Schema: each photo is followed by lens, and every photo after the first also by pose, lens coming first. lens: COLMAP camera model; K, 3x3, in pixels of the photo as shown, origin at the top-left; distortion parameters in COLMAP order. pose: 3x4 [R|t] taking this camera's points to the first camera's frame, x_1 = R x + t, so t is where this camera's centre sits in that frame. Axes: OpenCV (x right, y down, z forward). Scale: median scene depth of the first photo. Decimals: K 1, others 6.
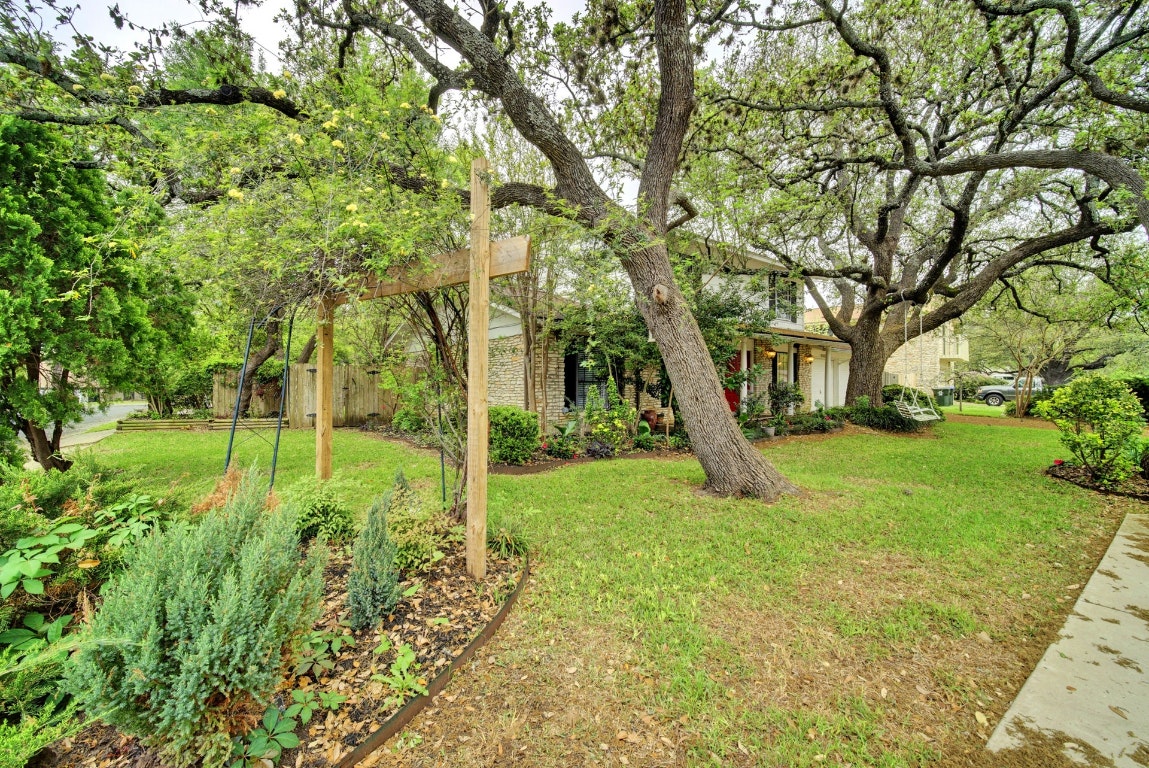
lens RADIAL K [[479.8, 0, 574.5], [0, 479.8, 384.0], [0, 0, 1]] dist [-0.001442, -0.000117]
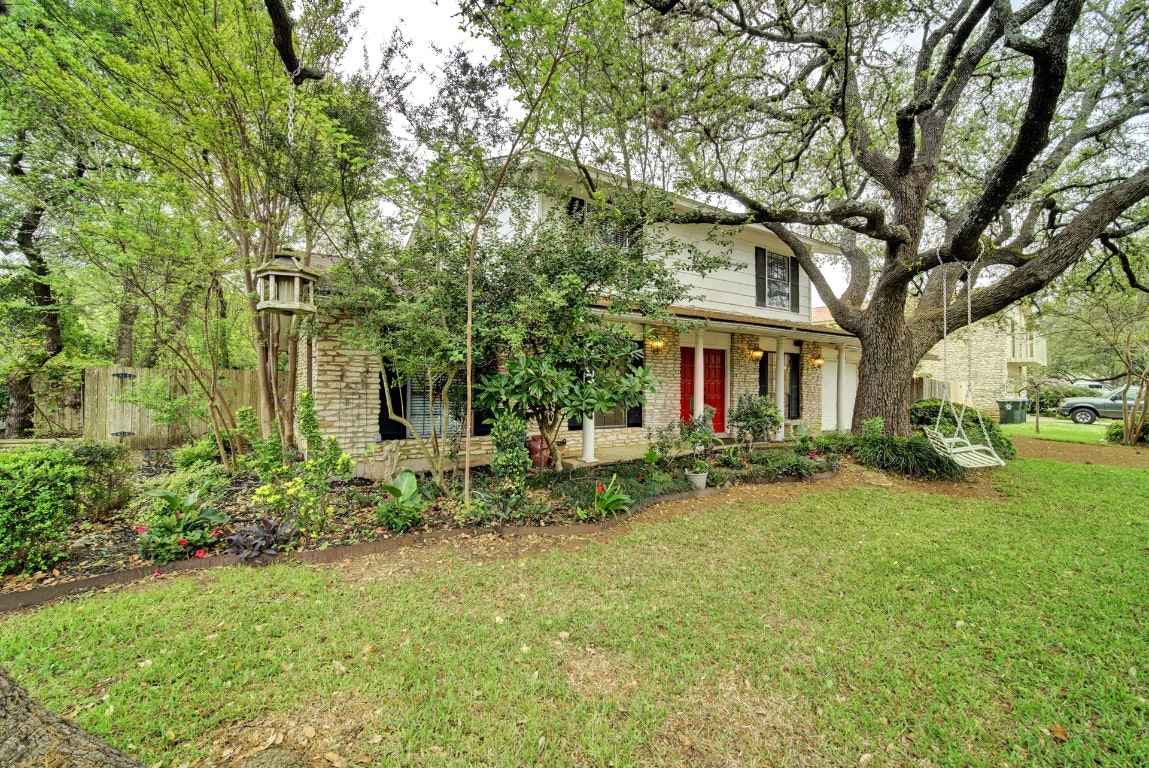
lens RADIAL K [[479.8, 0, 574.5], [0, 479.8, 384.0], [0, 0, 1]] dist [-0.001442, -0.000117]
pose [[0.996322, 0.005054, -0.085536, 0.198162], [-0.005901, 0.999936, -0.009653, -0.008837], [0.085482, 0.010123, 0.996288, 0.255237]]
